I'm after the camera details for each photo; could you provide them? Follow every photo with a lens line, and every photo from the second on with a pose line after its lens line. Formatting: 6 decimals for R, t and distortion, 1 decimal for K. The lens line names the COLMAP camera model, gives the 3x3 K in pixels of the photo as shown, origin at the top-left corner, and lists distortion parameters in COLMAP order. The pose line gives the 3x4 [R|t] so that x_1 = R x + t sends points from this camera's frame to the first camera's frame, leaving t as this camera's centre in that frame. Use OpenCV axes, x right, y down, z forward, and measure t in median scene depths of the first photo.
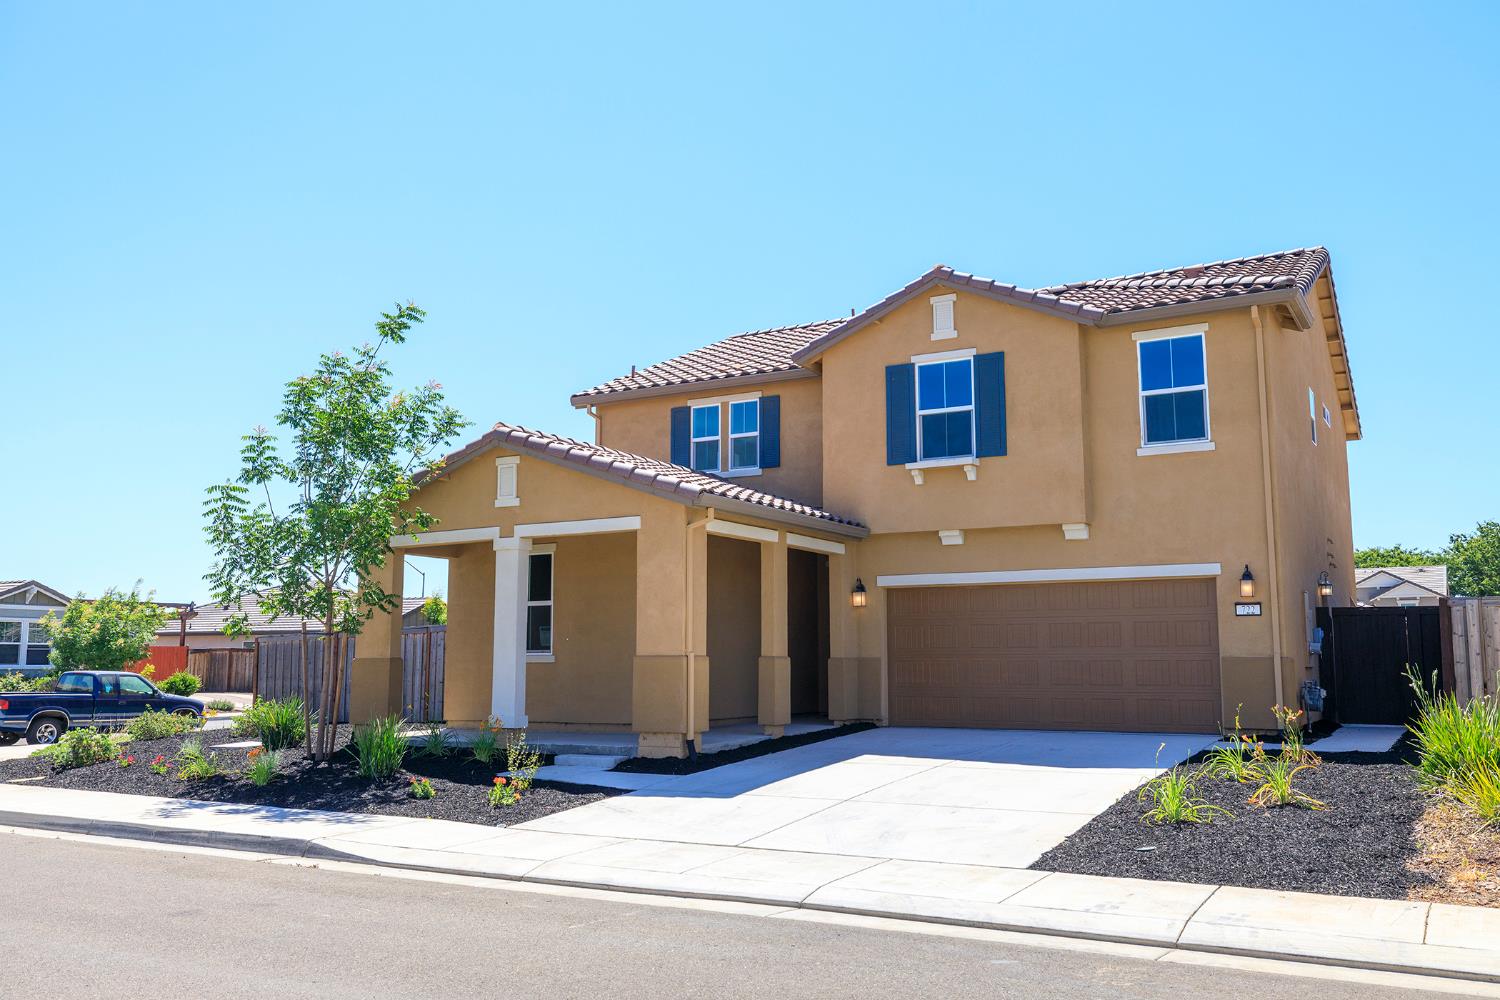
lens RADIAL K [[1268.2, 0, 751.8], [0, 1268.2, 497.3], [0, 0, 1]] dist [0.004037, 0.001193]
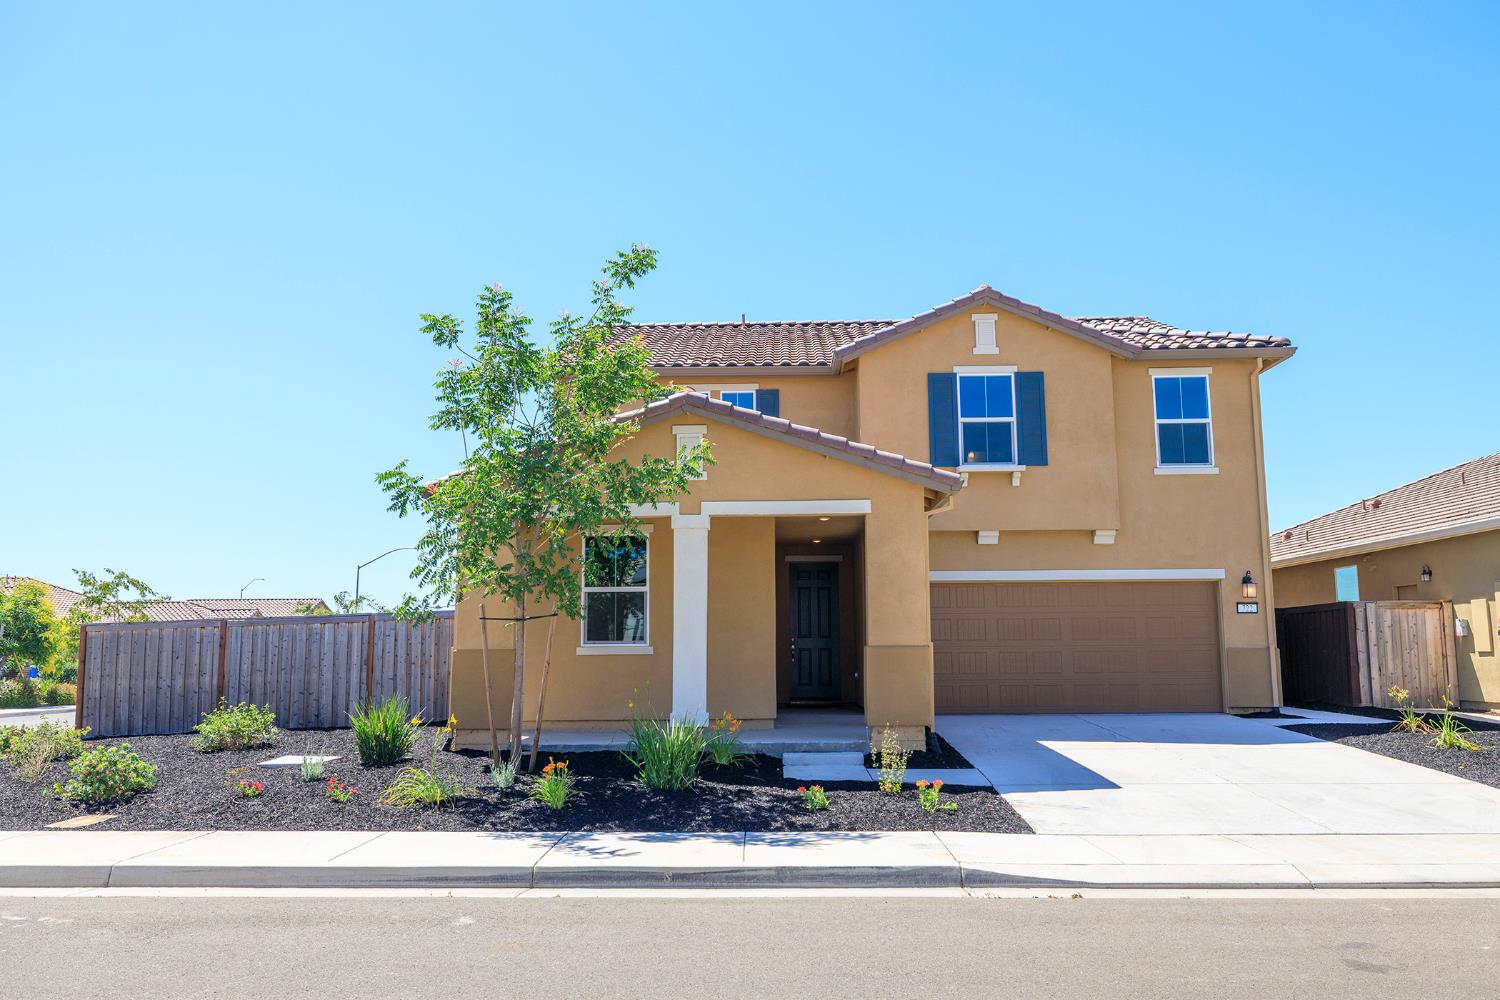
lens RADIAL K [[1138.5, 0, 754.7], [0, 1138.5, 505.4], [0, 0, 1]] dist [0.001186, 0.000070]
pose [[0.880967, 0.058323, 0.469570, -0.482486], [-0.057001, 0.998229, -0.017044, 0.032664], [-0.469732, -0.011751, 0.882731, 0.240282]]
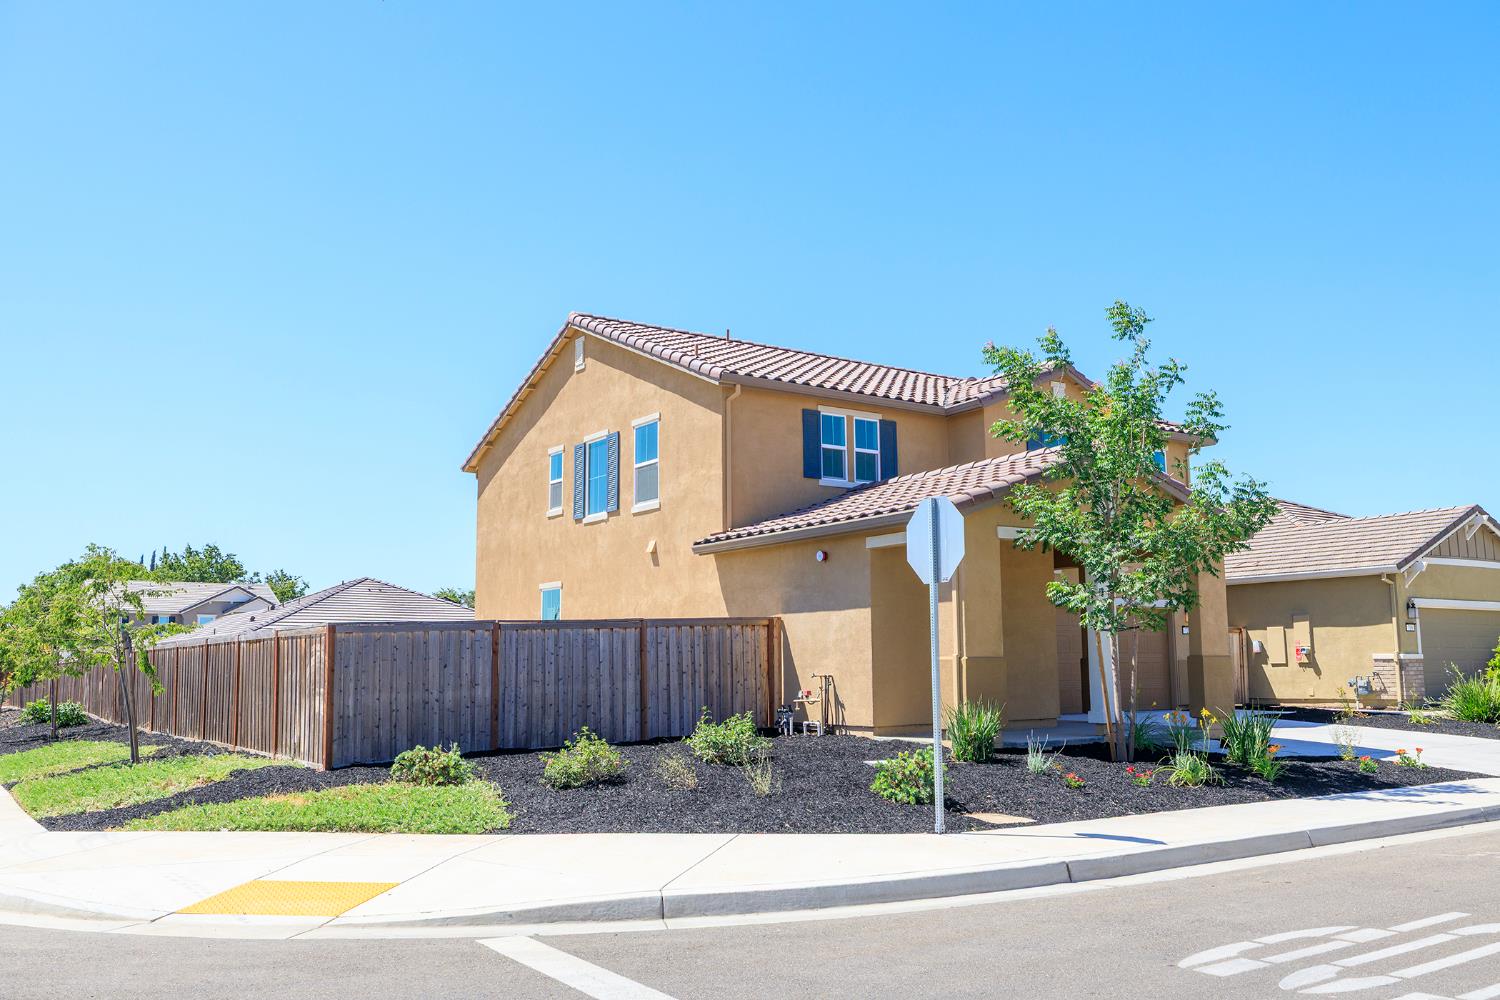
lens RADIAL K [[1268.2, 0, 752.7], [0, 1268.2, 505.3], [0, 0, 1]] dist [0.004037, 0.001193]
pose [[0.425239, 0.111268, 0.898215, -1.176525], [-0.115627, 0.990961, -0.068016, 0.093927], [-0.897665, -0.074935, 0.434261, 0.728089]]
